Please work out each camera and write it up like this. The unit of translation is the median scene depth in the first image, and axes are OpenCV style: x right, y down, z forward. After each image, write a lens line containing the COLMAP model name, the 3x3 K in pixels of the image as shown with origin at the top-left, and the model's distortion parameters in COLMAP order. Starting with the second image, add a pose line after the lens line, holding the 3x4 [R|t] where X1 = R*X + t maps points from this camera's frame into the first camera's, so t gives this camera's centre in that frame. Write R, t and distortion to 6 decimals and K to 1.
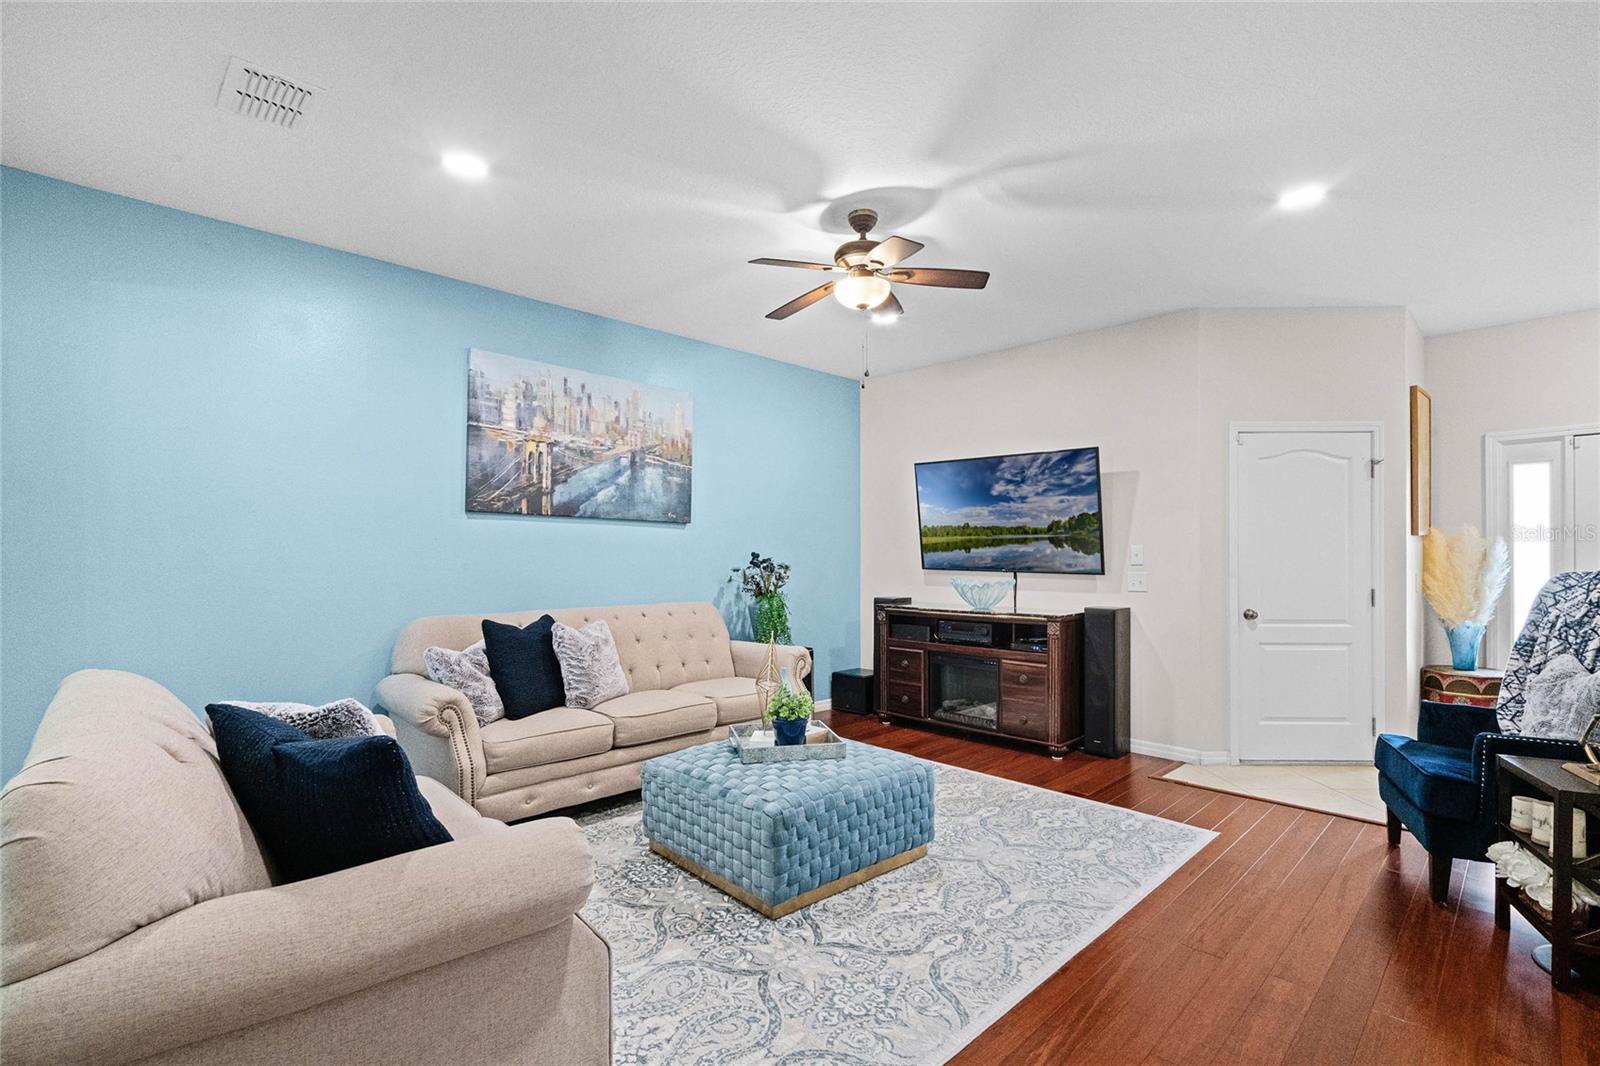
lens RADIAL K [[726.8, 0, 796.3], [0, 726.8, 544.1], [0, 0, 1]] dist [-0.005365, -0.000010]
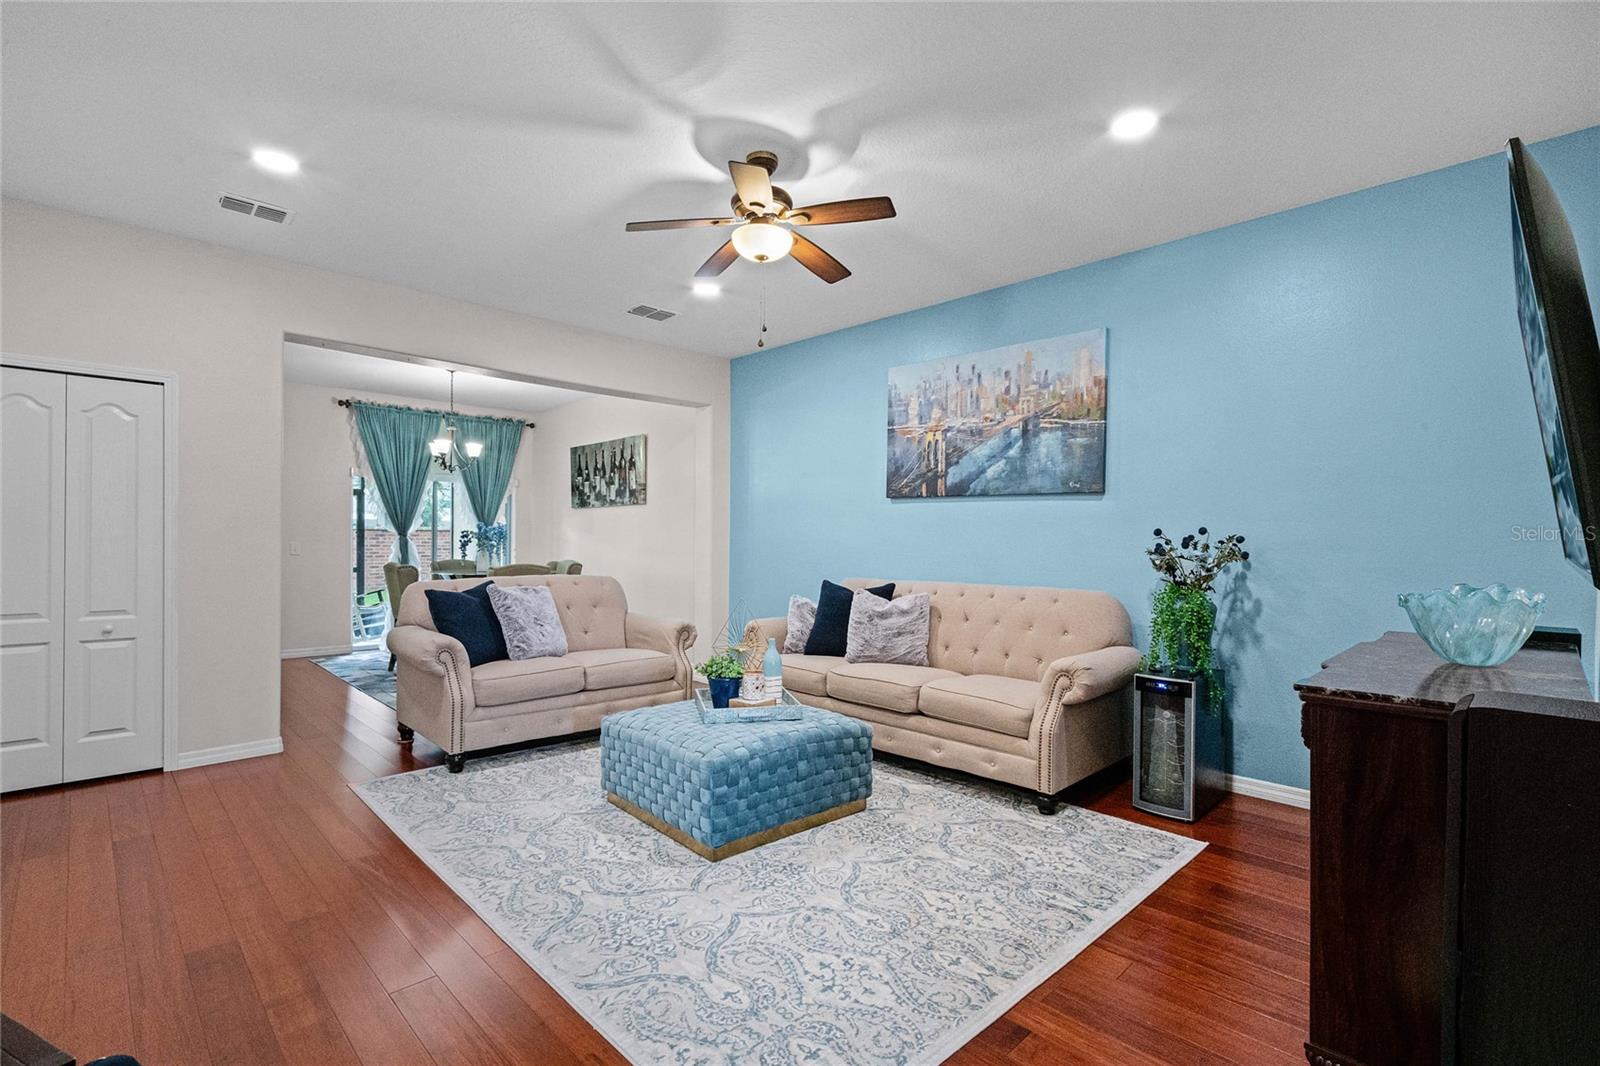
lens RADIAL K [[726.8, 0, 799.1], [0, 726.8, 533.8], [0, 0, 1]] dist [-0.005365, -0.000010]
pose [[0.011947, -0.006032, -0.999910, 0.729209], [0.009813, 0.999934, -0.005915, 0.020916], [0.999880, -0.009741, 0.012005, 0.744421]]
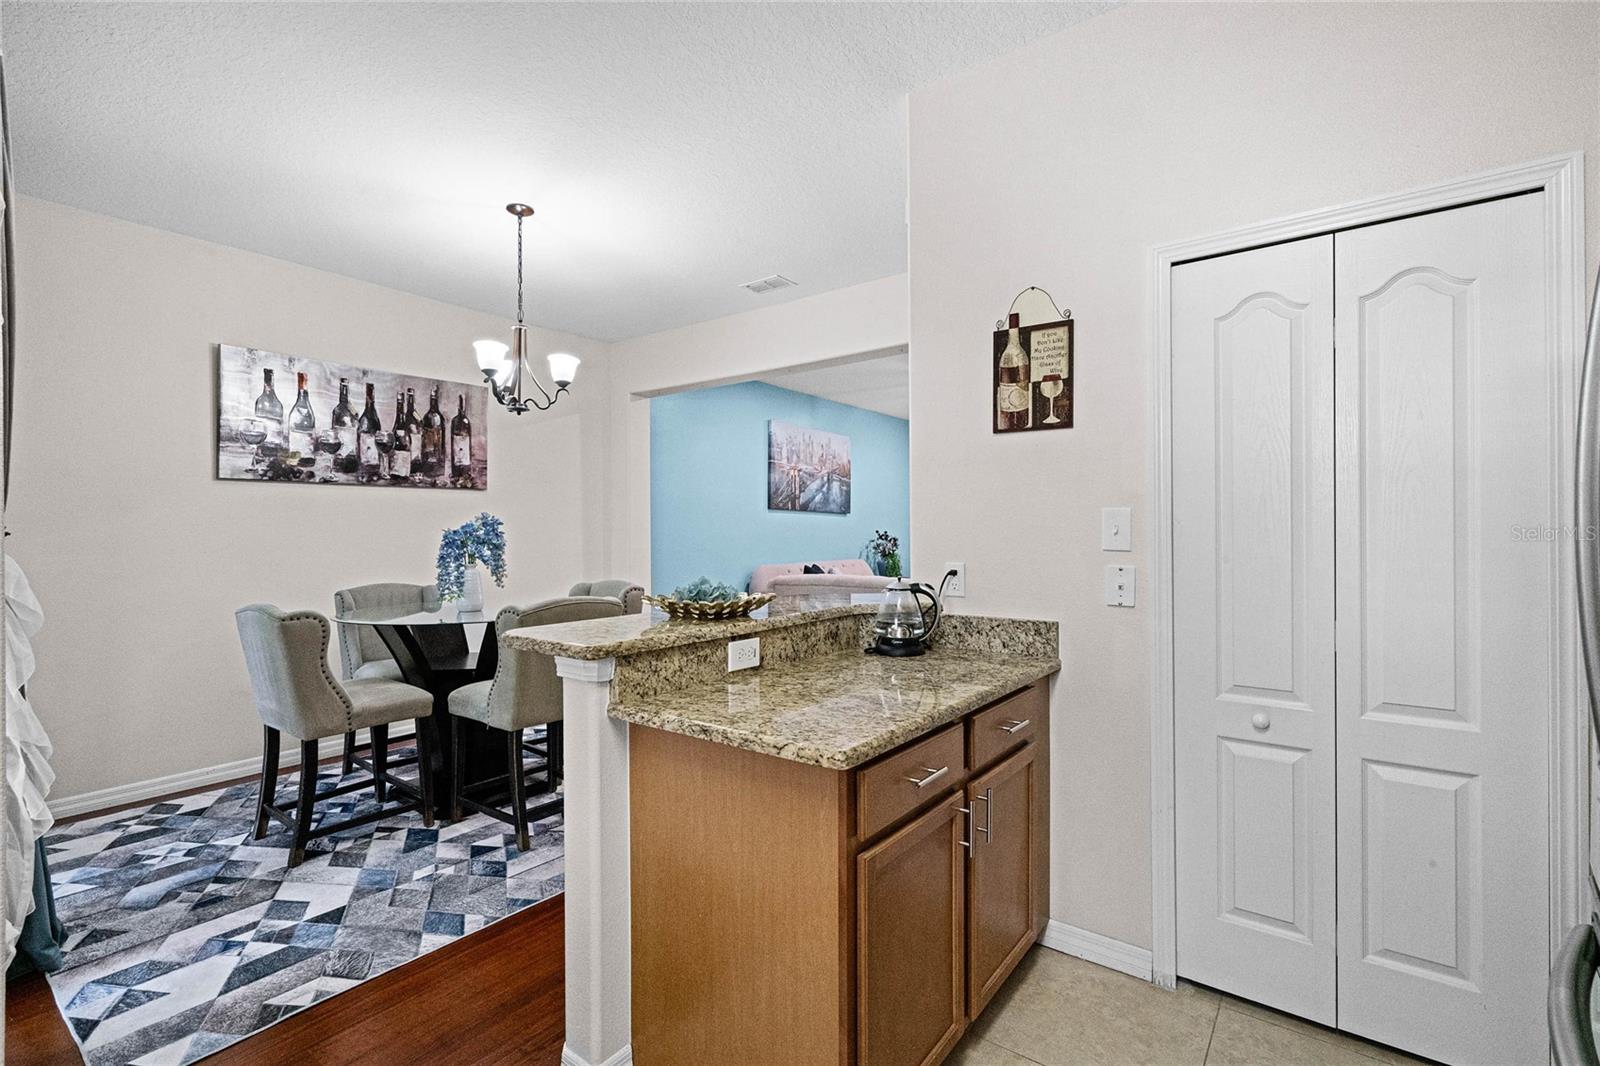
lens RADIAL K [[726.8, 0, 807.3], [0, 726.8, 535.0], [0, 0, 1]] dist [-0.005365, -0.000010]
pose [[0.985525, -0.003932, 0.169485, -0.605365], [0.000970, 0.999845, 0.017559, -0.009374], [-0.169528, -0.017141, 0.985376, -0.756087]]
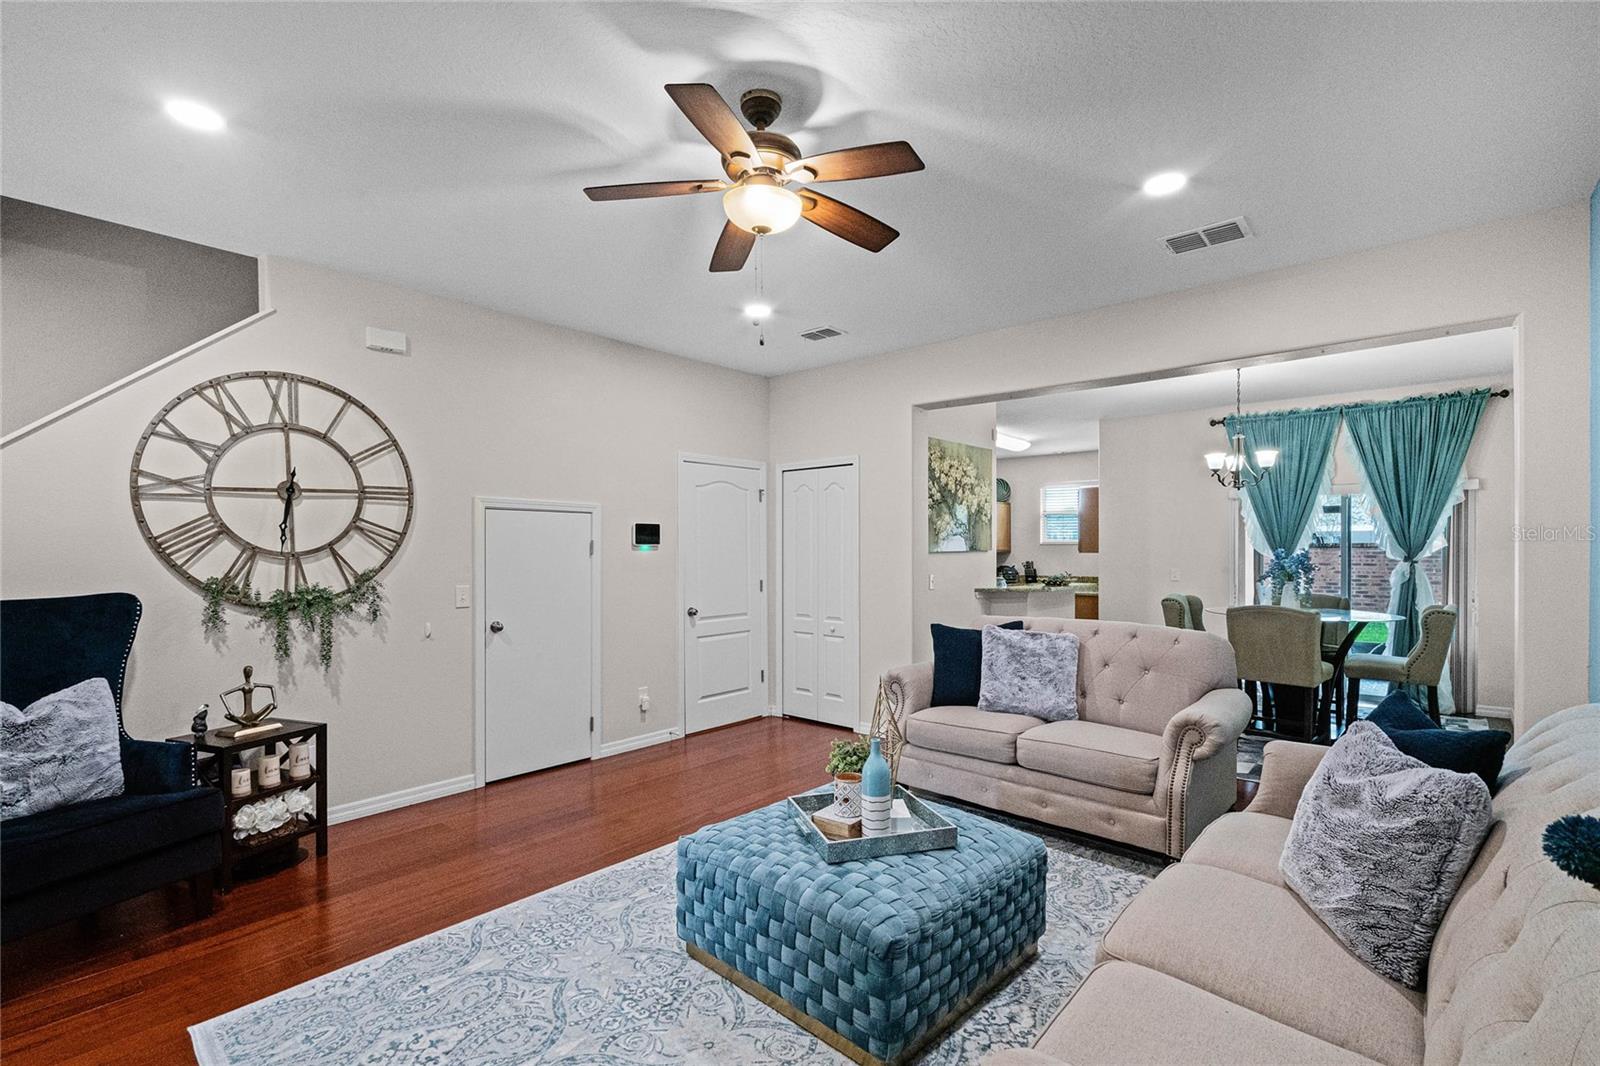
lens RADIAL K [[726.8, 0, 793.5], [0, 726.8, 546.0], [0, 0, 1]] dist [-0.005365, -0.000010]
pose [[-0.996722, 0.002739, -0.080851, 0.085077], [0.004557, 0.999741, -0.022312, -0.000374], [0.080769, -0.022607, -0.996476, 1.228019]]
